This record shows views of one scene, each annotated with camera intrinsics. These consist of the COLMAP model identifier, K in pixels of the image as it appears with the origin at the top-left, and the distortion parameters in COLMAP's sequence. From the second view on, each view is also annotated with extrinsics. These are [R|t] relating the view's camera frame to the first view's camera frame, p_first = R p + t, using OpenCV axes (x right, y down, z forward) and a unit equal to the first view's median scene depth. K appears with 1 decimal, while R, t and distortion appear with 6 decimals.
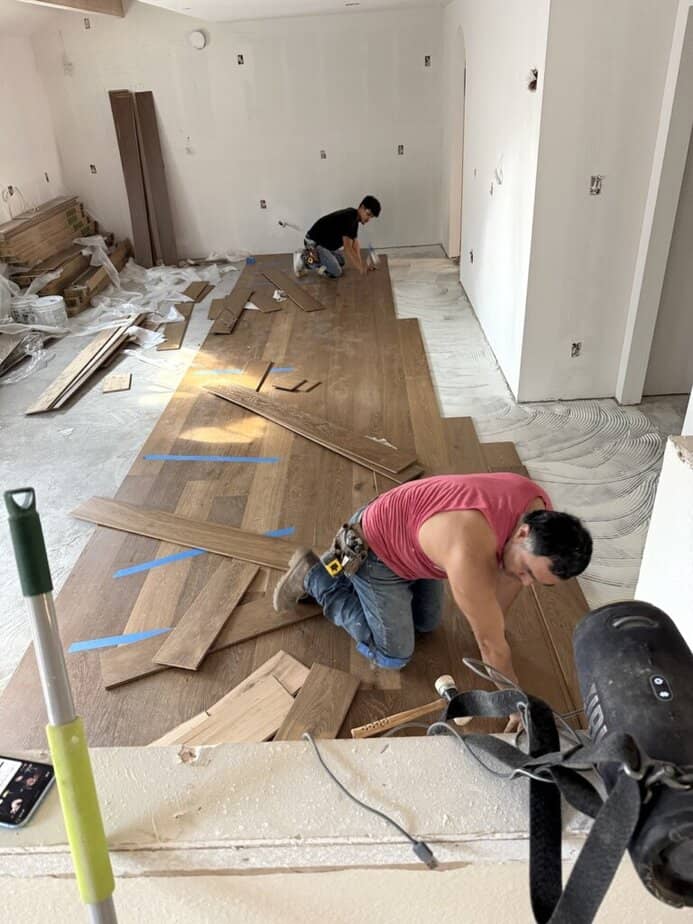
lens RADIAL K [[651.7, 0, 346.5], [0, 651.7, 462.0], [0, 0, 1]] dist [-0.006017, -0.004967]
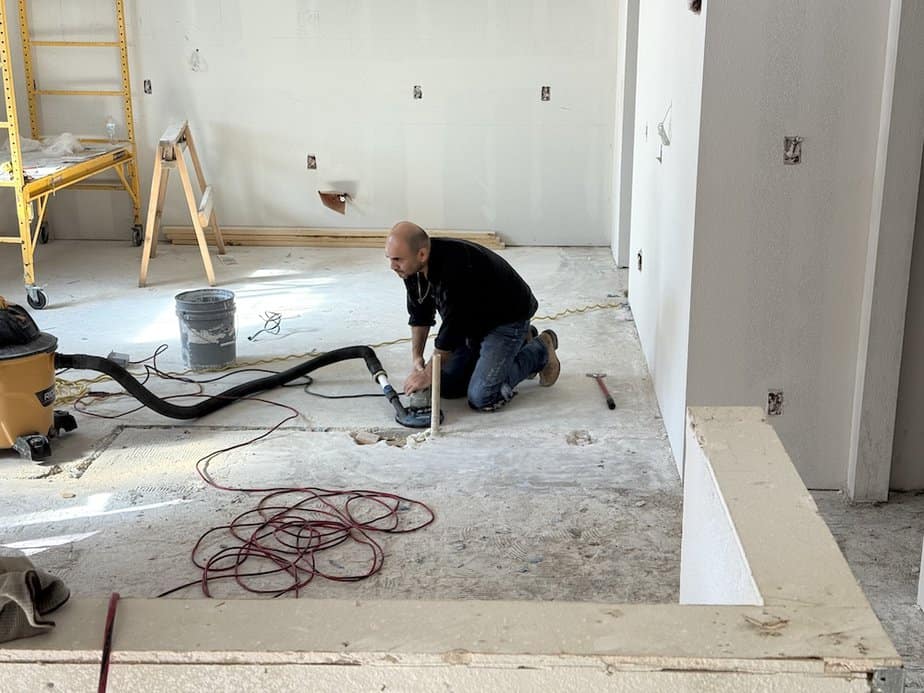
lens RADIAL K [[1285.9, 0, 462.0], [0, 1285.9, 346.5], [0, 0, 1]] dist [0.016589, 0.034926]
pose [[0.997248, 0.071758, -0.018625, 0.080439], [-0.074136, 0.964240, -0.254450, 0.102484], [-0.000300, 0.255131, 0.966907, -0.172551]]
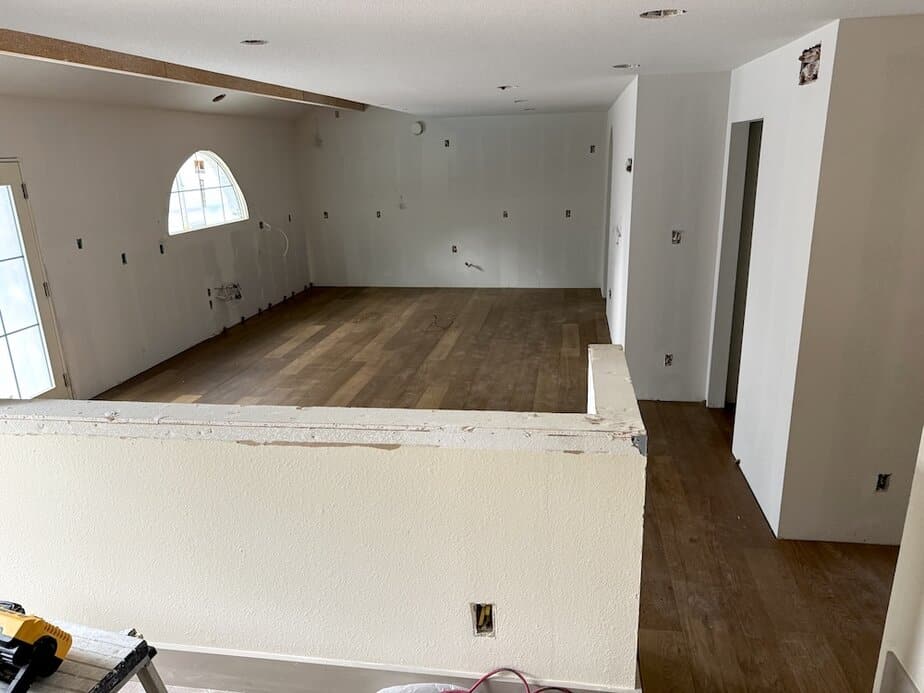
lens RADIAL K [[651.7, 0, 462.0], [0, 651.7, 346.5], [0, 0, 1]] dist [-0.006017, -0.004967]
pose [[0.987727, 0.076140, -0.136372, 0.128481], [-0.107673, 0.964436, -0.241390, 0.146233], [0.113143, 0.253111, 0.960798, -0.253031]]
